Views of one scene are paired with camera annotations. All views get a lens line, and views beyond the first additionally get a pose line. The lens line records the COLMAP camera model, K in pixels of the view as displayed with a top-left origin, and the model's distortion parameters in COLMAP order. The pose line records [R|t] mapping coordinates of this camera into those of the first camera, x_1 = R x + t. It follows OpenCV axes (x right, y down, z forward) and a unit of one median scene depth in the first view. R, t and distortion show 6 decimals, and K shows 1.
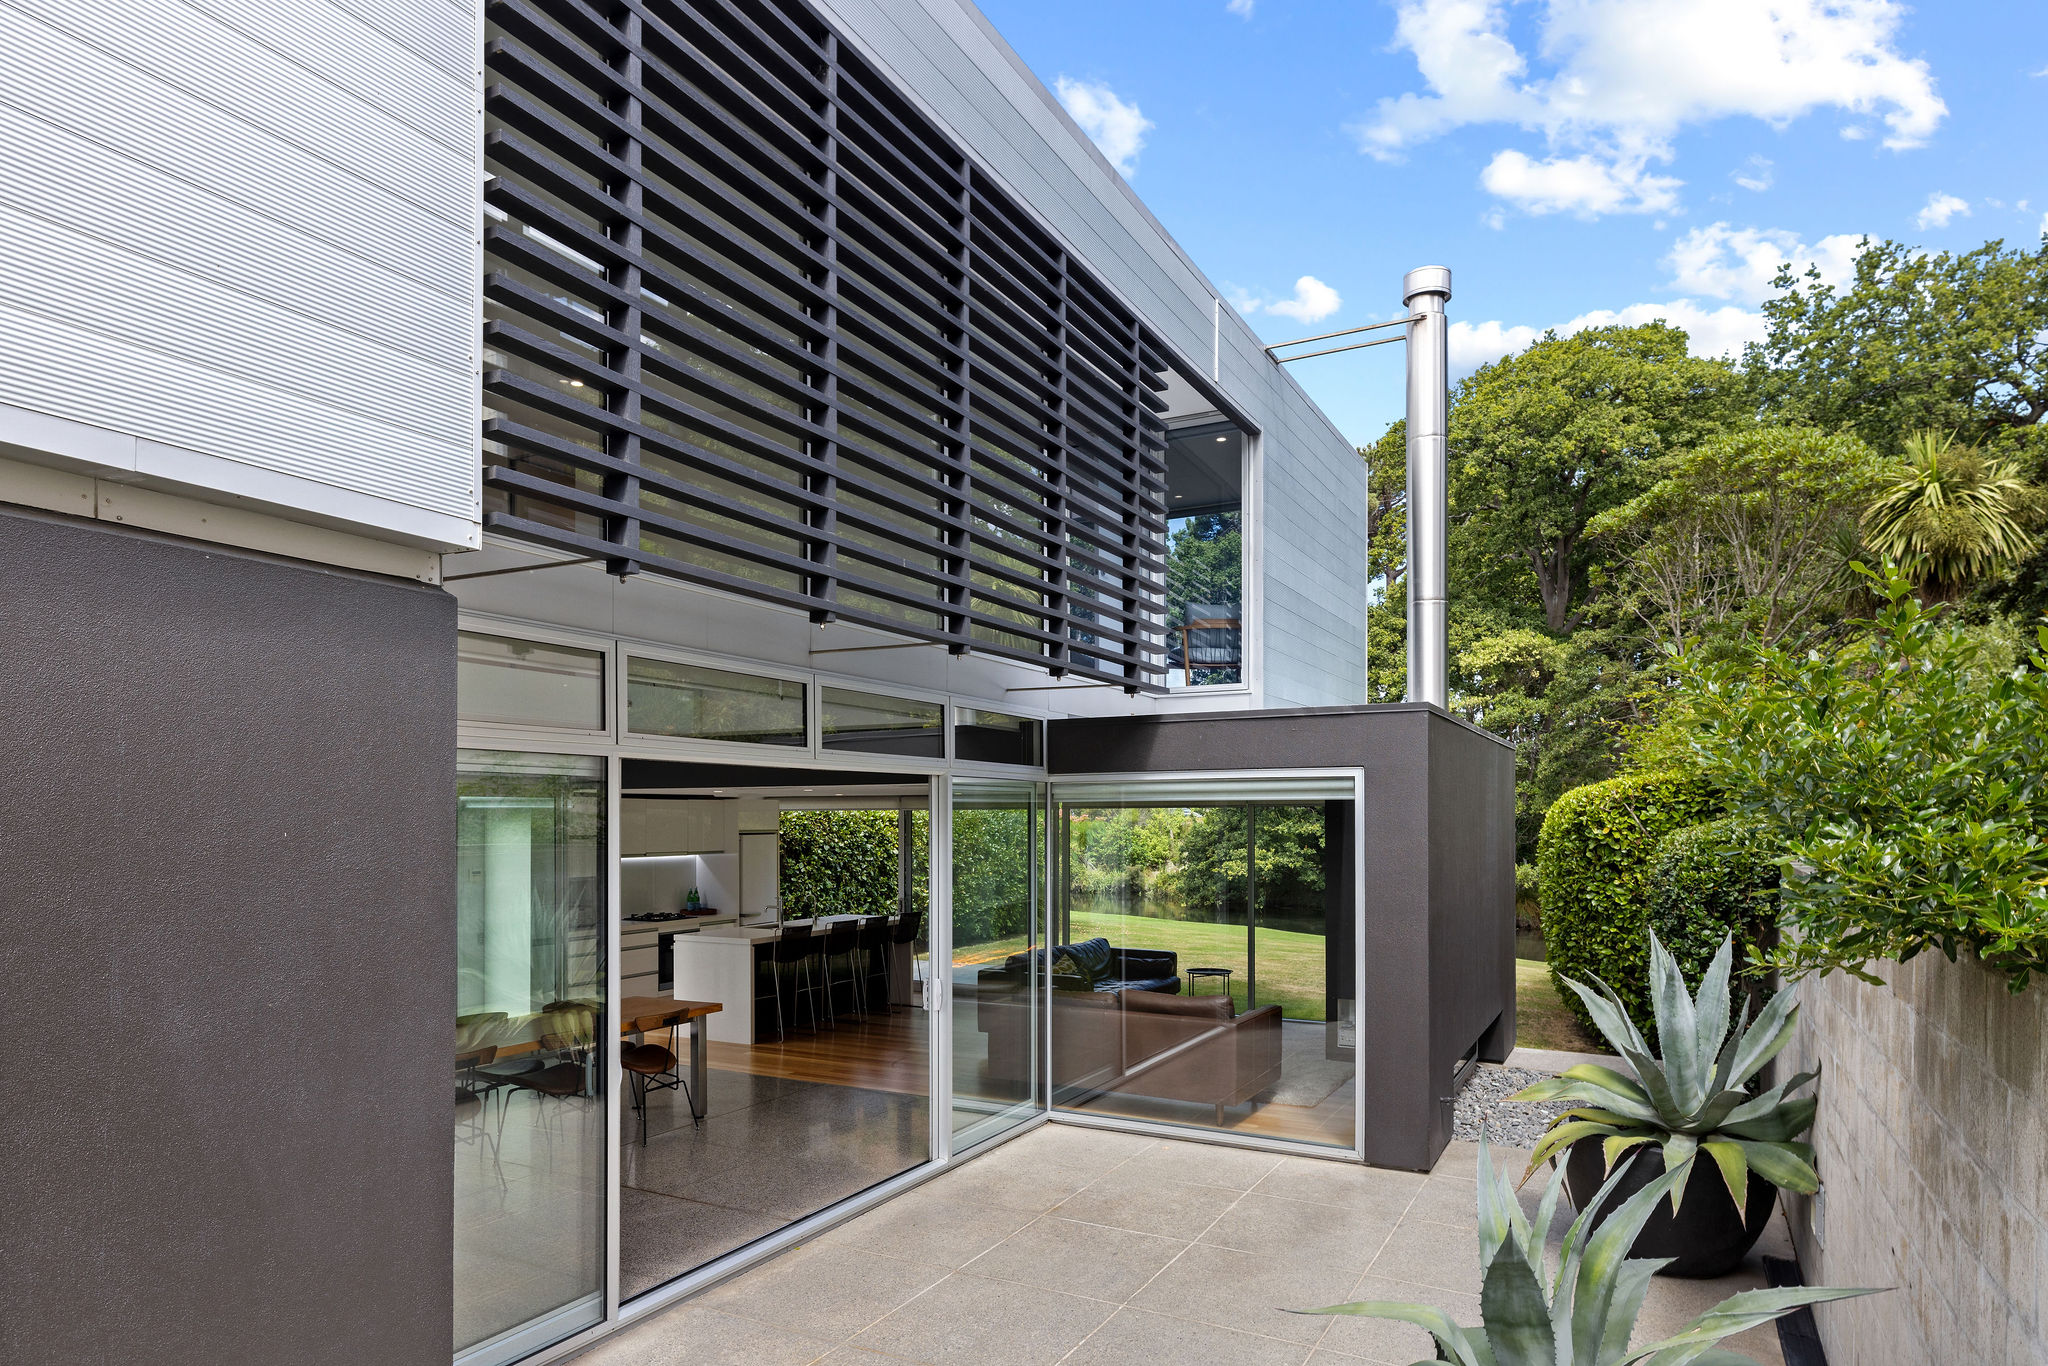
lens RADIAL K [[1204.2, 0, 1020.5], [0, 1204.2, 817.6], [0, 0, 1]] dist [0.001831, 0.000217]
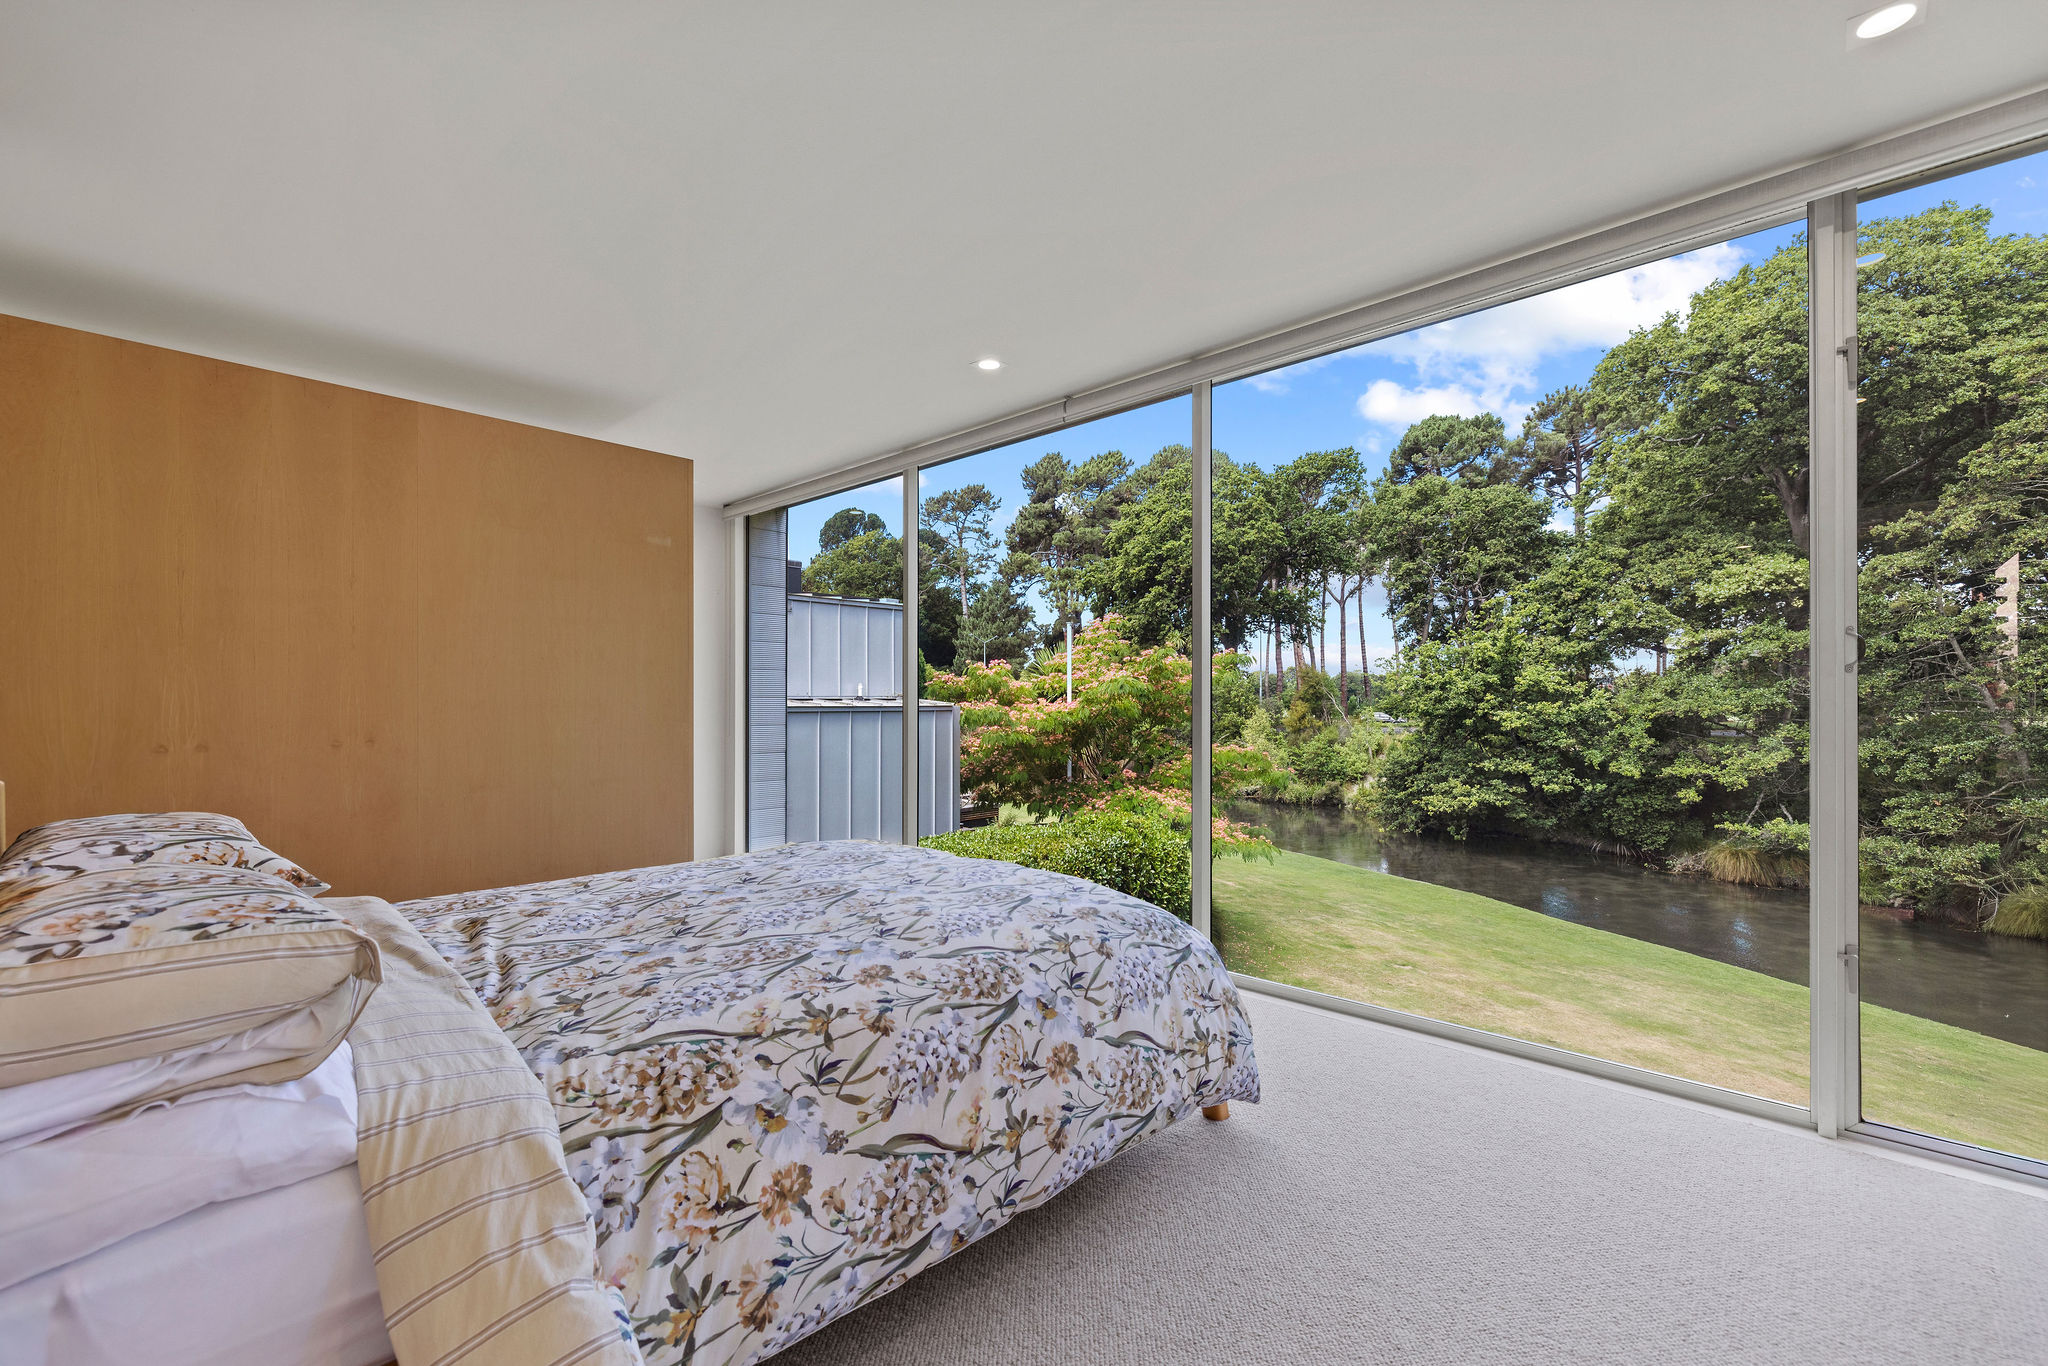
lens RADIAL K [[863.0, 0, 1020.7], [0, 863.0, 697.3], [0, 0, 1]] dist [0.001182, 0.000251]
pose [[0.965924, -0.002267, -0.258818, 0.030203], [0.000803, 0.999983, -0.005761, -0.044550], [0.258826, 0.005357, 0.965909, 0.218158]]
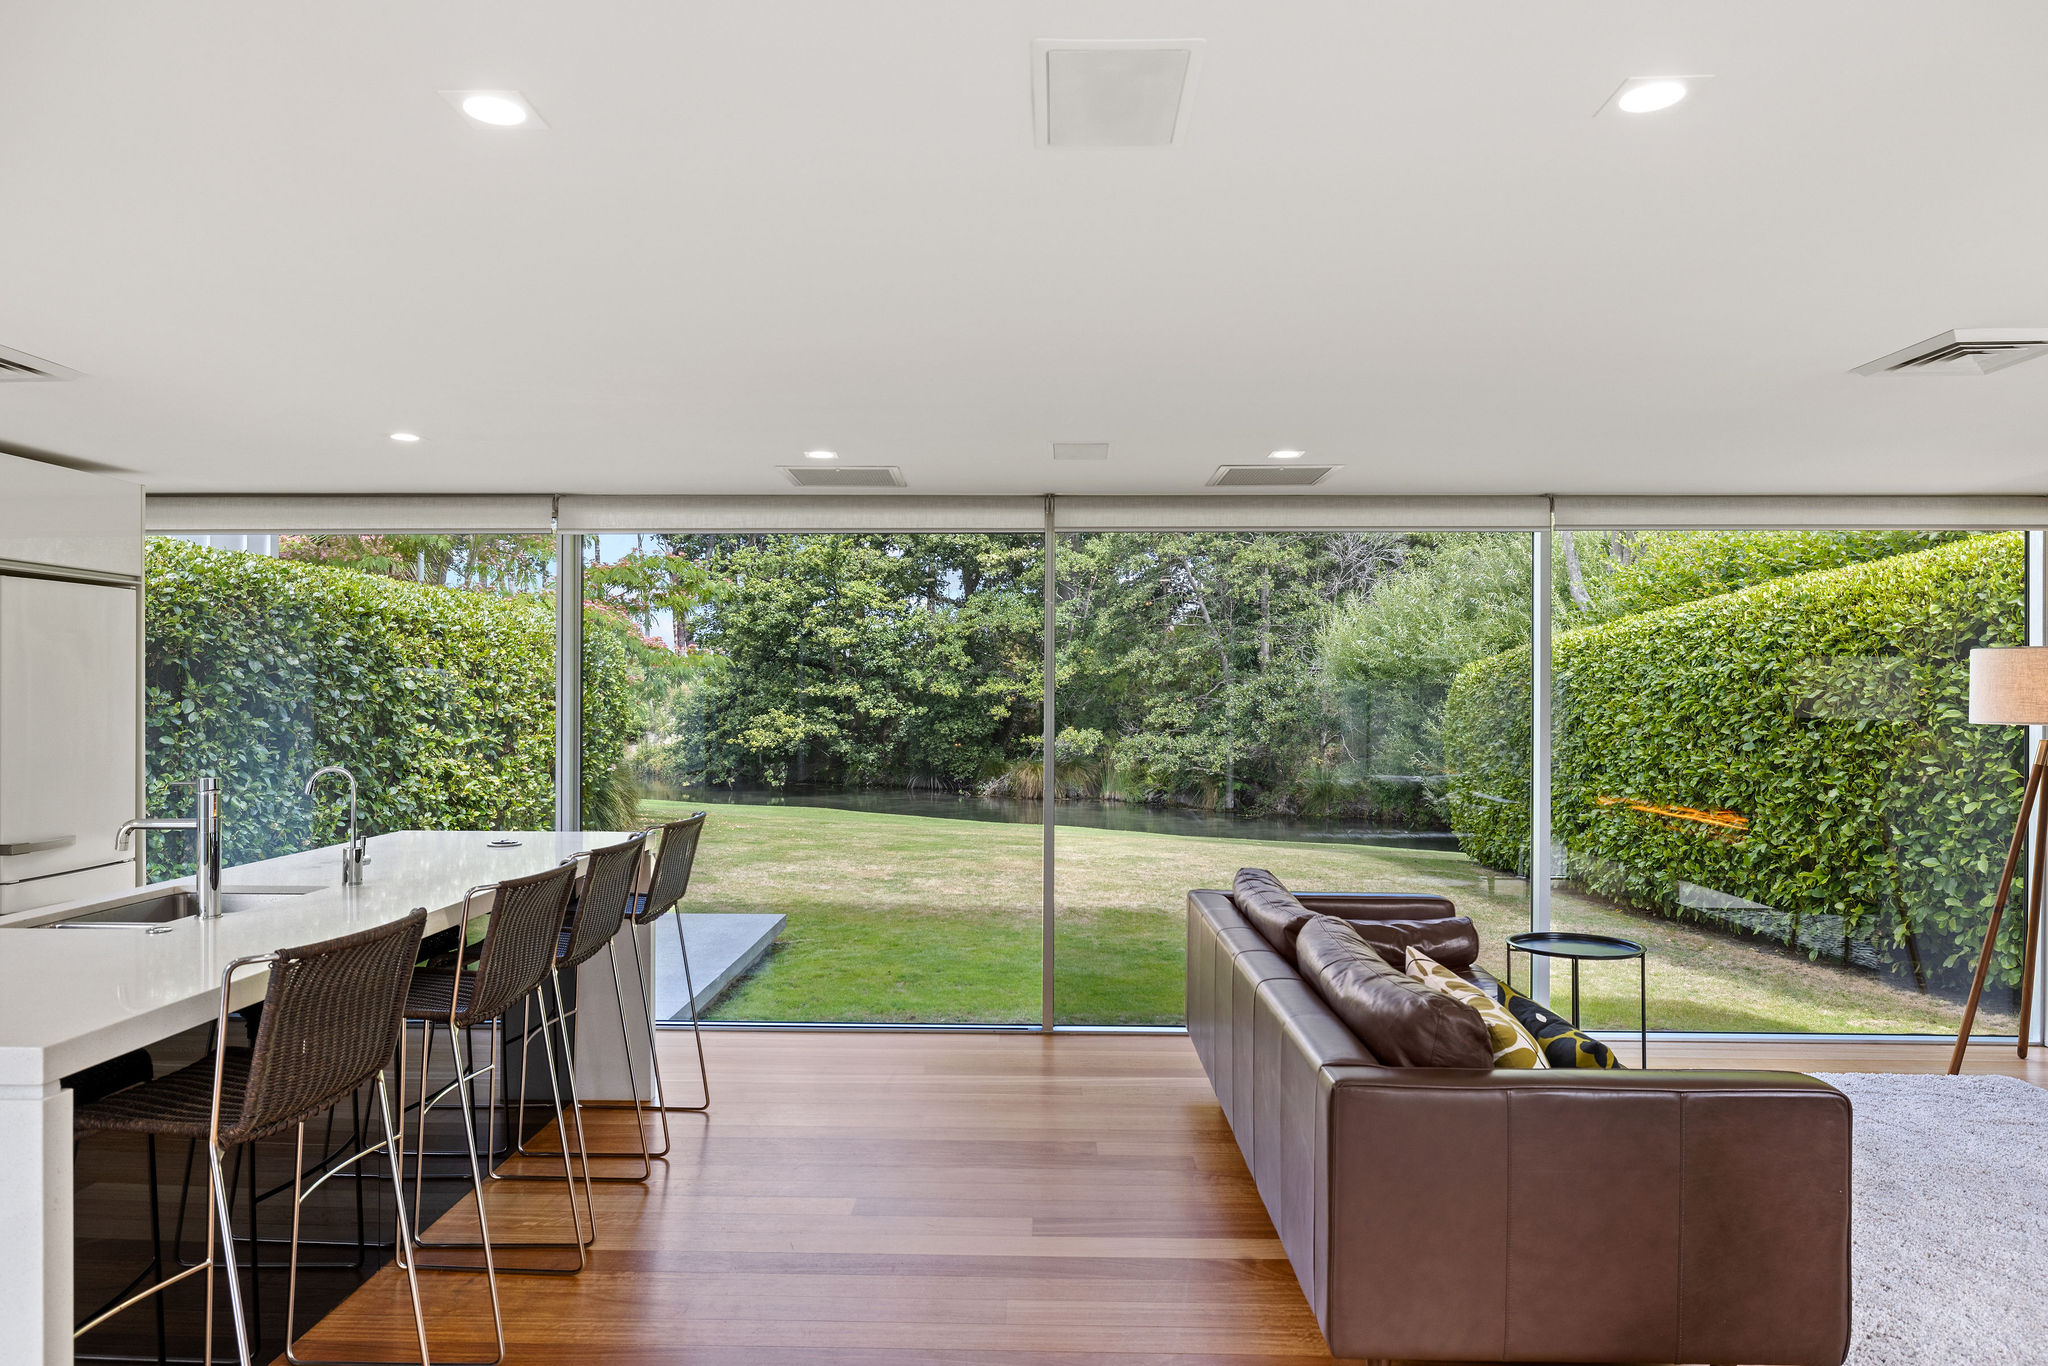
lens RADIAL K [[1202.7, 0, 1014.3], [0, 1202.7, 700.5], [0, 0, 1]] dist [-0.001423, 0.000439]
pose [[0.892307, 0.002475, 0.451422, -0.041207], [-0.004753, 0.999981, 0.003913, 0.012371], [-0.451404, -0.005637, 0.892302, 0.181829]]
